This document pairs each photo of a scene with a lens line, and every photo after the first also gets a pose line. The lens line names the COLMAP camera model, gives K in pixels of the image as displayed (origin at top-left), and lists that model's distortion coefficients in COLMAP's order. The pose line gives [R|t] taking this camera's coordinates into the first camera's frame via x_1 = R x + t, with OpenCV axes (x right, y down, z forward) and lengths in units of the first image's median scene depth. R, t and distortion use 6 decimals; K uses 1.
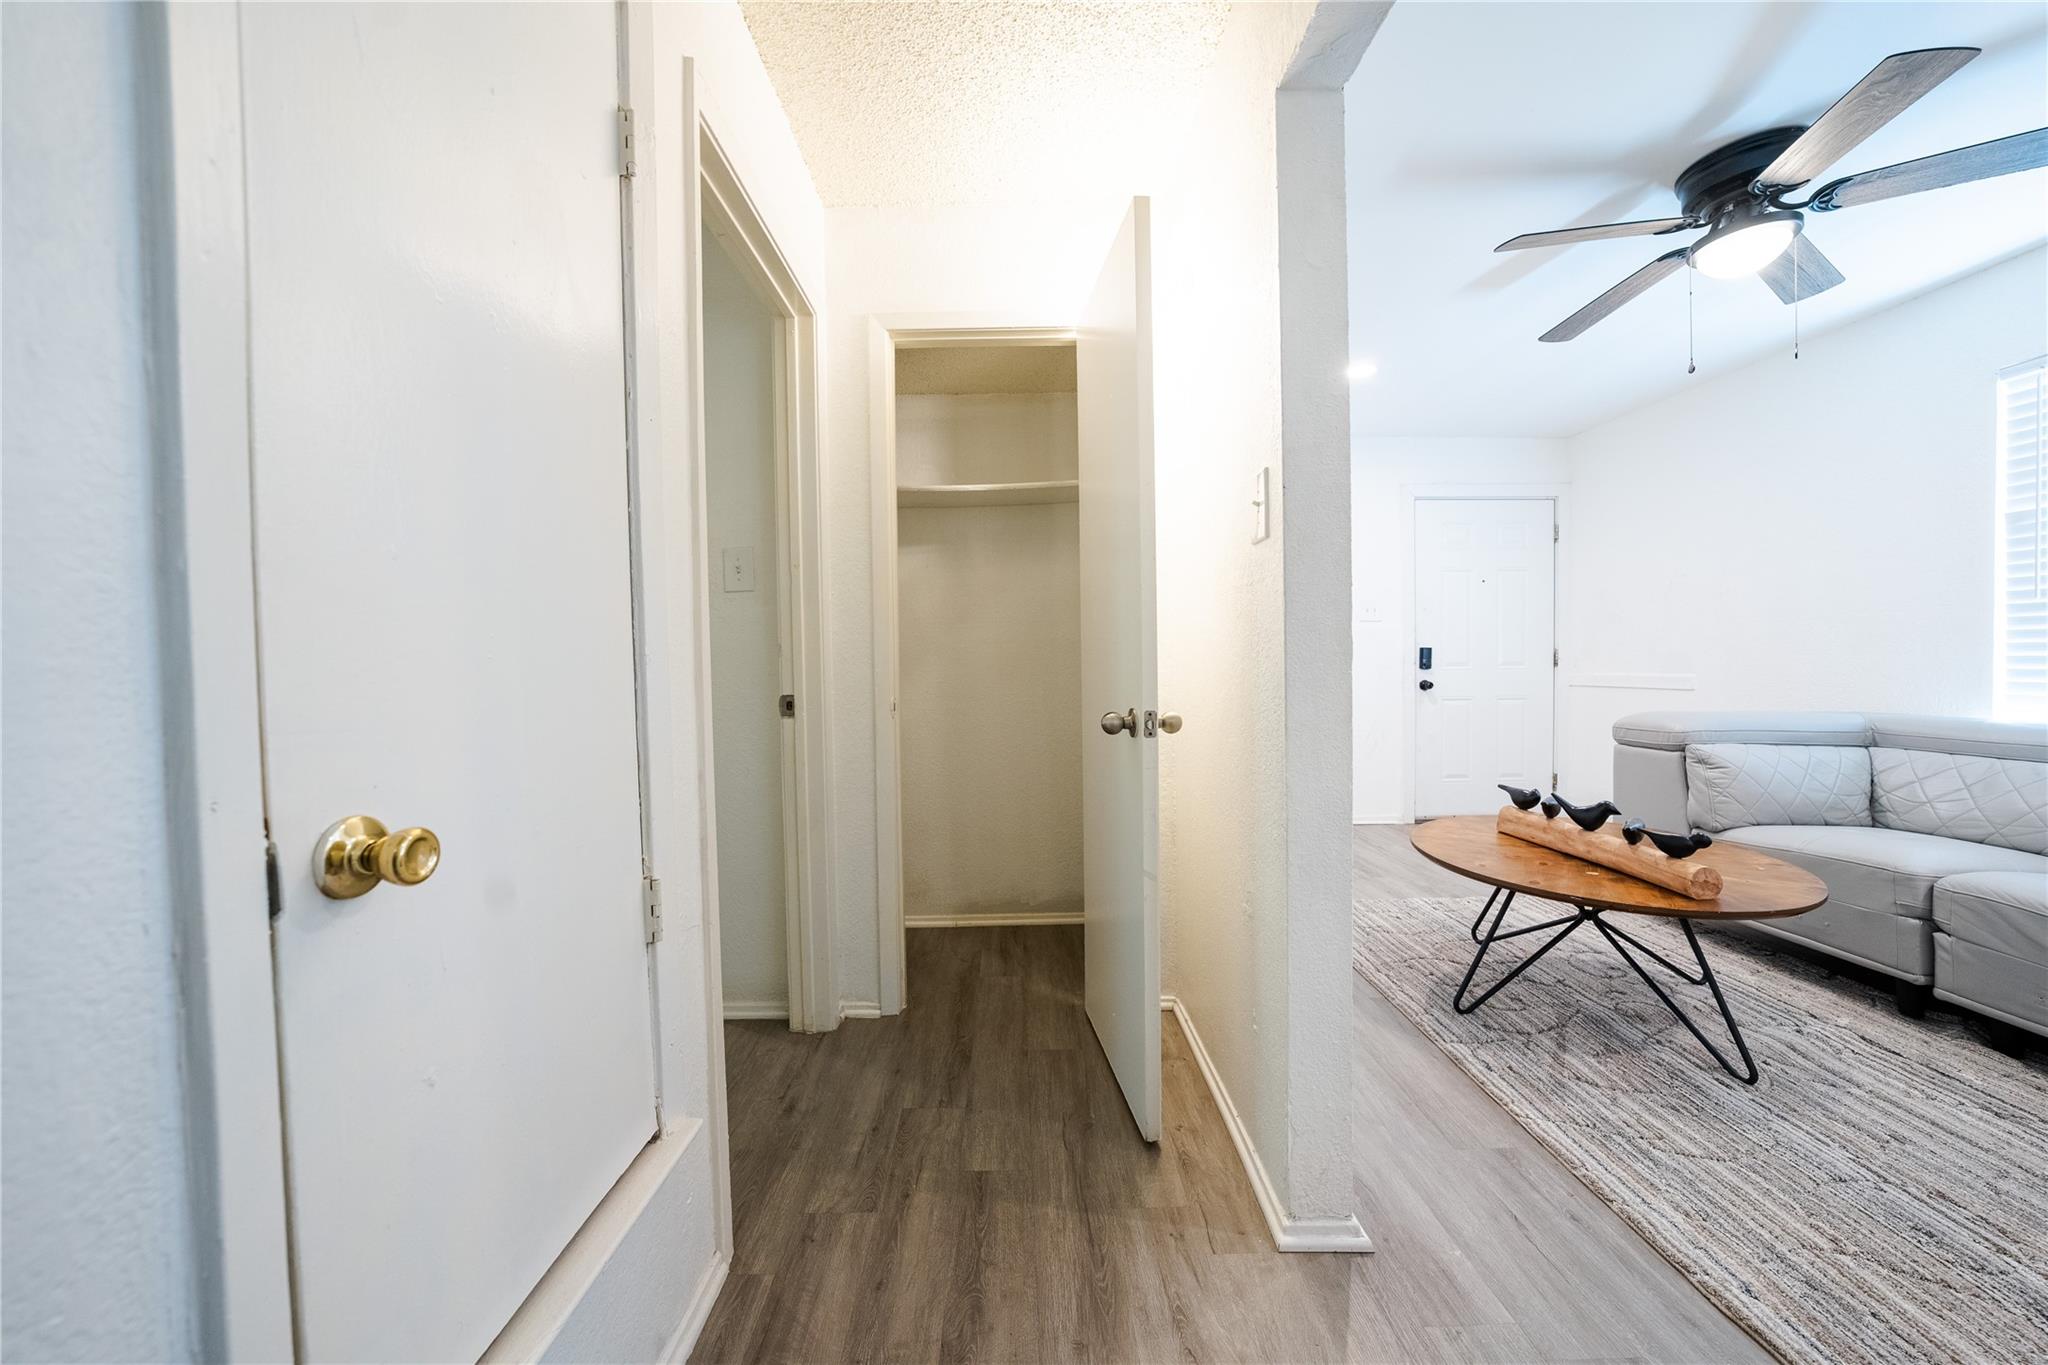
lens RADIAL K [[710.2, 0, 1019.3], [0, 710.2, 671.4], [0, 0, 1]] dist [-0.030298, 0.005854]
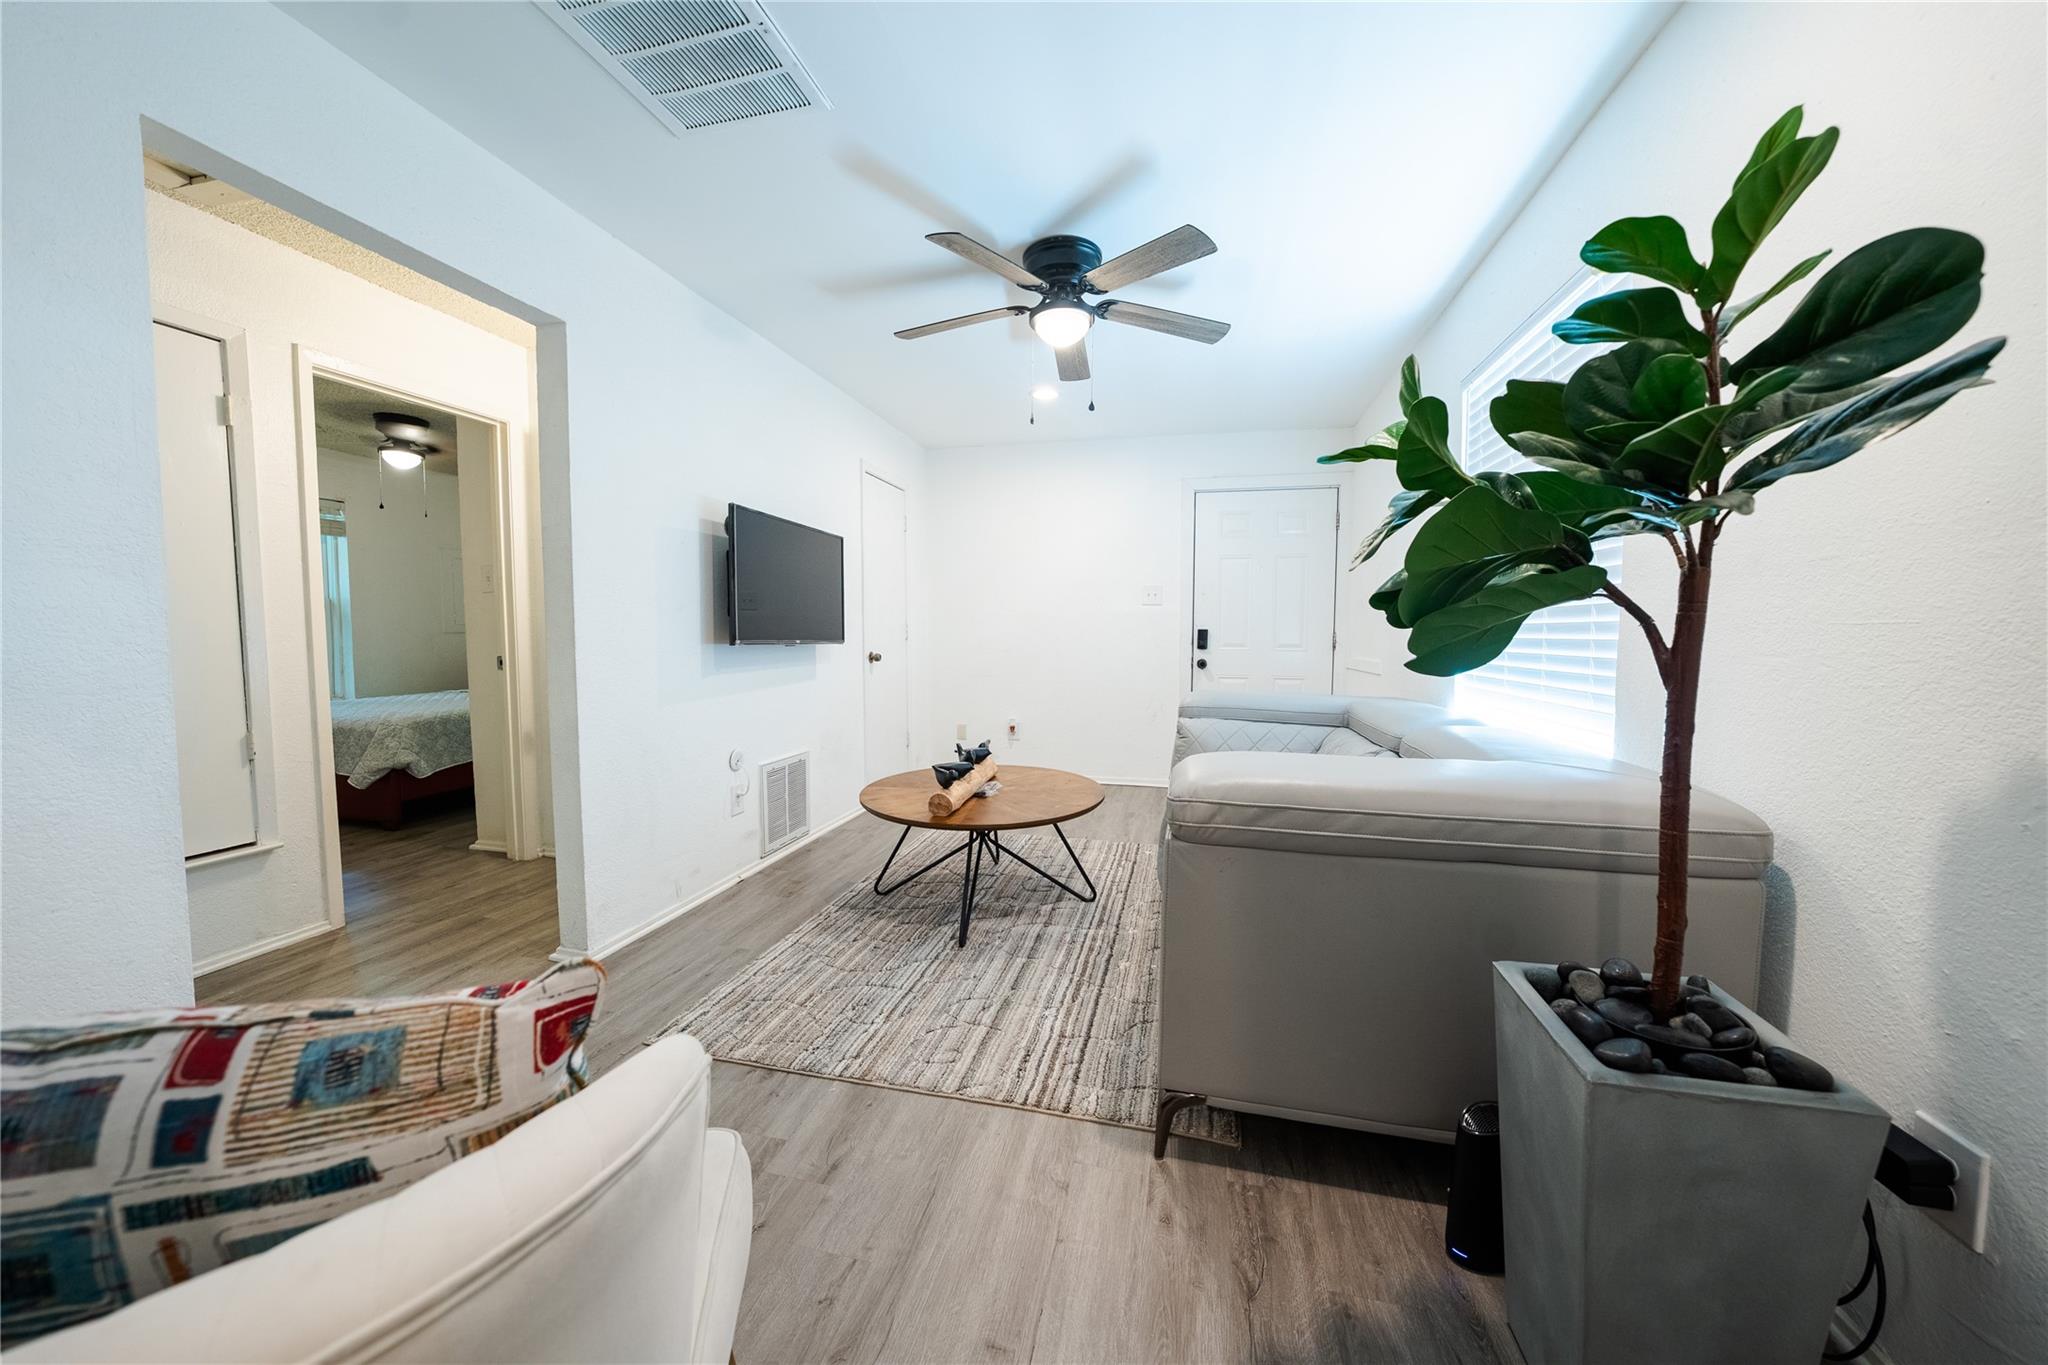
lens RADIAL K [[710.2, 0, 1019.3], [0, 710.2, 671.4], [0, 0, 1]] dist [-0.030298, 0.005854]
pose [[0.970985, 0.029931, -0.237262, 1.227001], [-0.020015, 0.998827, 0.044094, -0.025808], [0.238303, -0.038066, 0.970445, -0.292642]]
